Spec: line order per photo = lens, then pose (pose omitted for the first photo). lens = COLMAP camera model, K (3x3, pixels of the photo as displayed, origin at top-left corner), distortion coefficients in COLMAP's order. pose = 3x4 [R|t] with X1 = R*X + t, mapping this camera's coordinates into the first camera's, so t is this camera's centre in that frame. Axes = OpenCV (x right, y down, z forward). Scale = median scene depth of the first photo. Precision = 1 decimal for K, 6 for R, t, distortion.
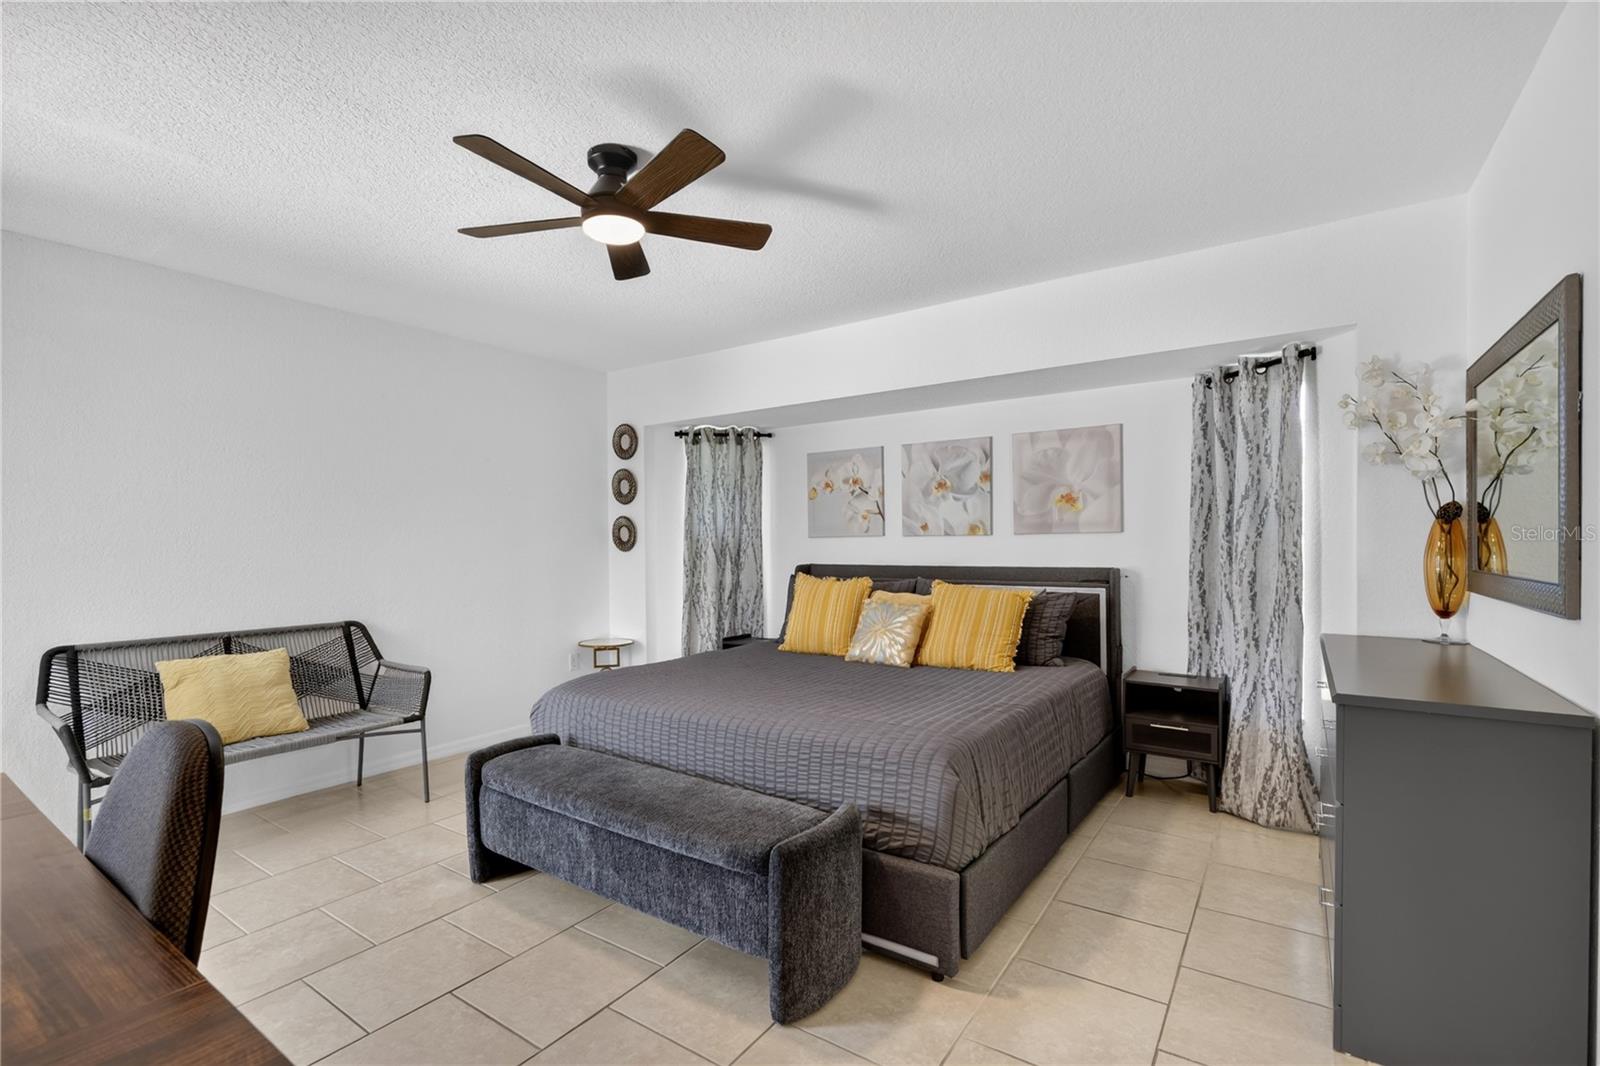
lens RADIAL K [[737.1, 0, 819.0], [0, 737.1, 544.7], [0, 0, 1]] dist [-0.000207, -0.000369]
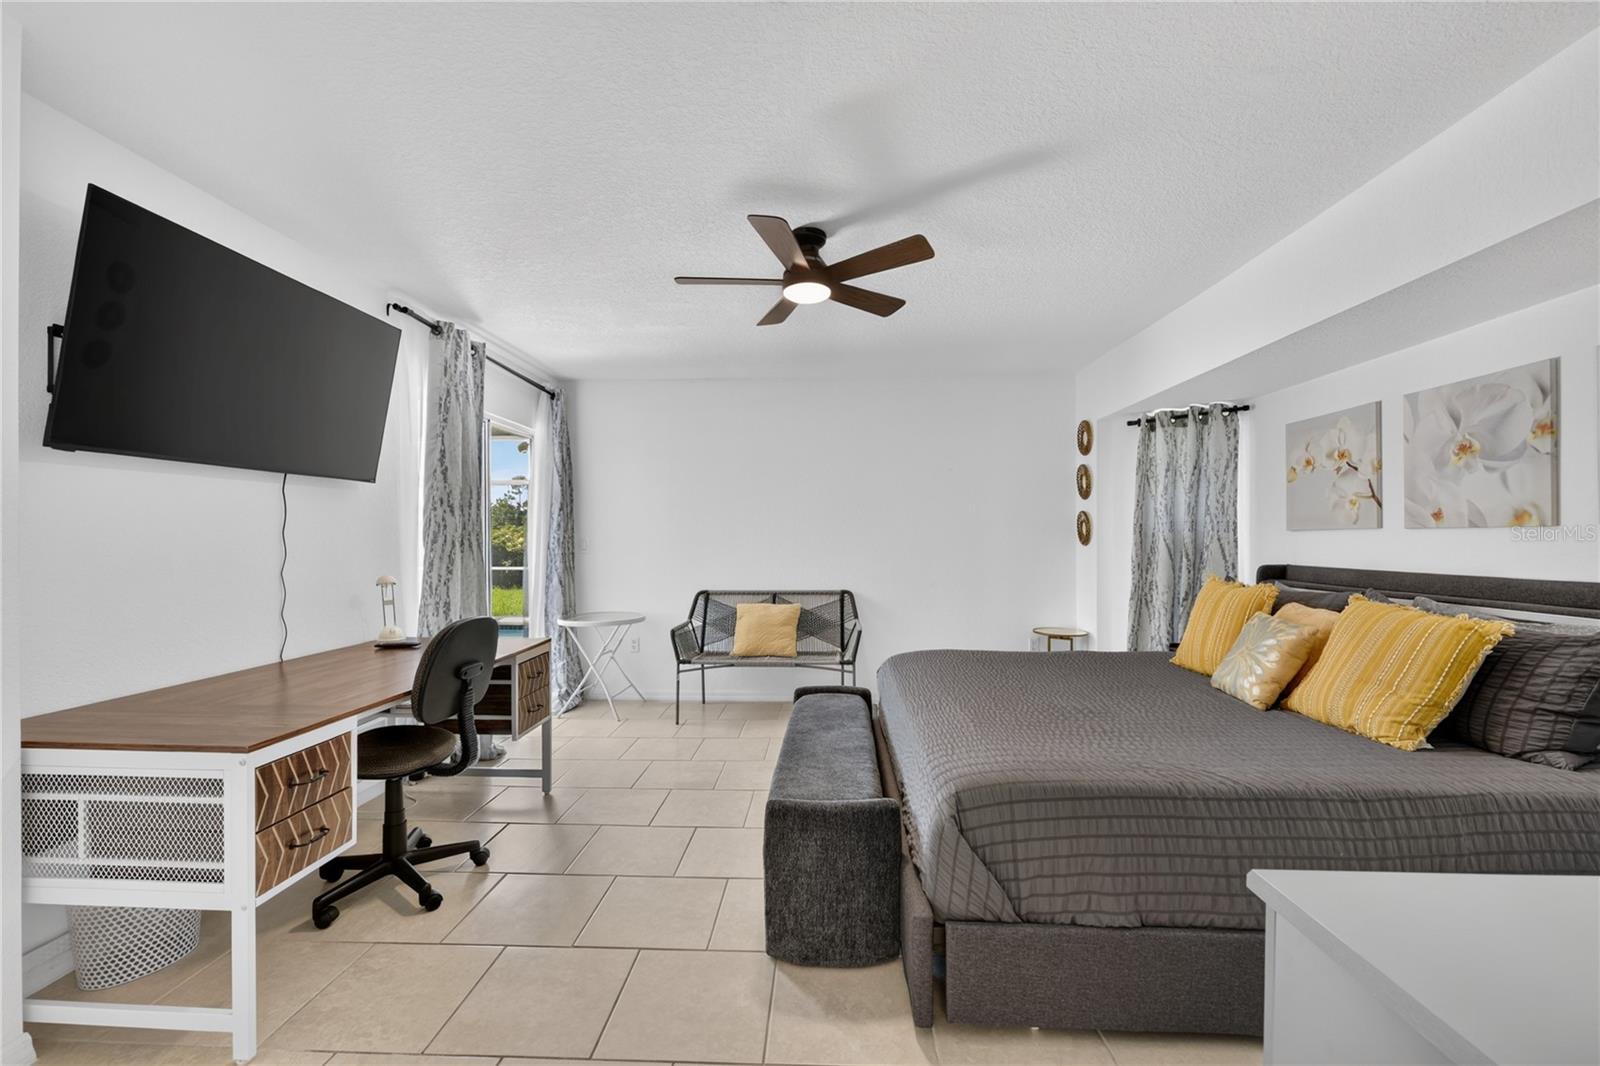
lens RADIAL K [[670.5, 0, 806.5], [0, 670.5, 529.8], [0, 0, 1]] dist [0.001669, -0.004866]
pose [[0.505094, -0.004549, -0.863053, 0.376471], [-0.004027, 0.999963, -0.007628, -0.003959], [0.863055, 0.007329, 0.505057, 0.215952]]
